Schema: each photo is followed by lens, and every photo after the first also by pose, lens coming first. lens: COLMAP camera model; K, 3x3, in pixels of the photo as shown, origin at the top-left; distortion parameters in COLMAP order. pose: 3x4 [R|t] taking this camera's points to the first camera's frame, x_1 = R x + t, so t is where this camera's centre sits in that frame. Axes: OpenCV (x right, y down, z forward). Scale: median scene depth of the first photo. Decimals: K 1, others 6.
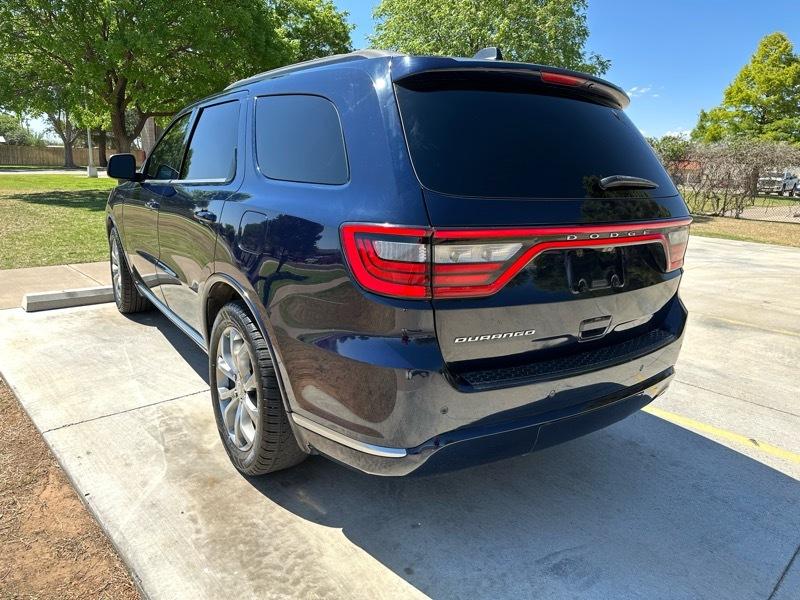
lens RADIAL K [[565.8, 0, 397.0], [0, 565.8, 297.6], [0, 0, 1]] dist [0.030604, -0.040088]
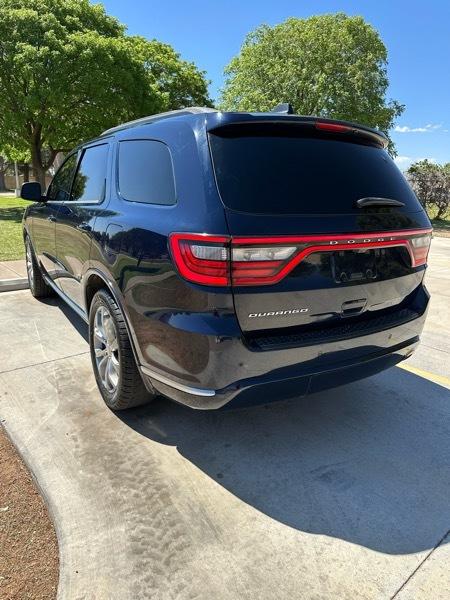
lens RADIAL K [[423.3, 0, 225.0], [0, 423.3, 300.0], [0, 0, 1]] dist [0.038037, -0.051639]
pose [[0.998980, 0.003759, -0.045000, 0.064119], [-0.002347, 0.999505, 0.031373, 0.002484], [0.045095, -0.031235, 0.998494, -0.047262]]
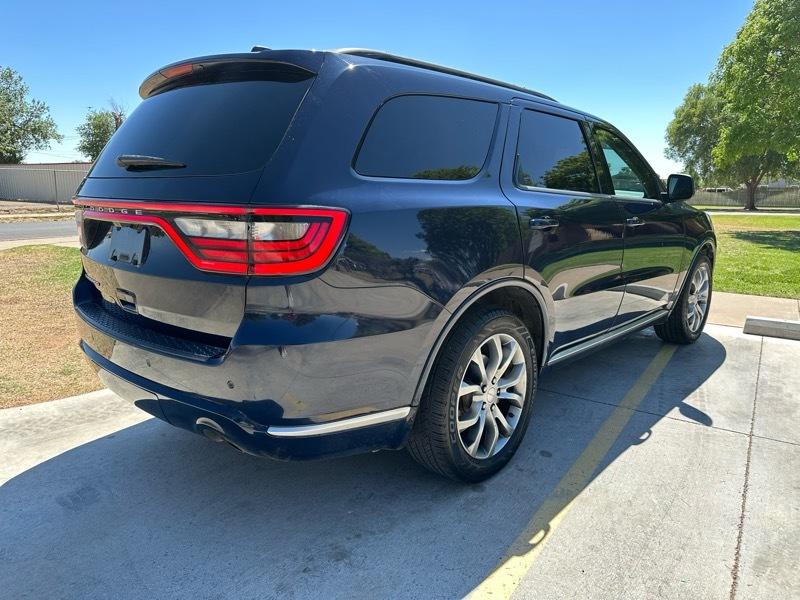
lens RADIAL K [[564.4, 0, 403.6], [0, 564.4, 296.2], [0, 0, 1]] dist [0.038037, -0.051639]
pose [[0.229552, 0.151729, -0.961397, 1.227771], [-0.213640, 0.971539, 0.102319, -0.143945], [0.949560, 0.181905, 0.255434, 1.015010]]
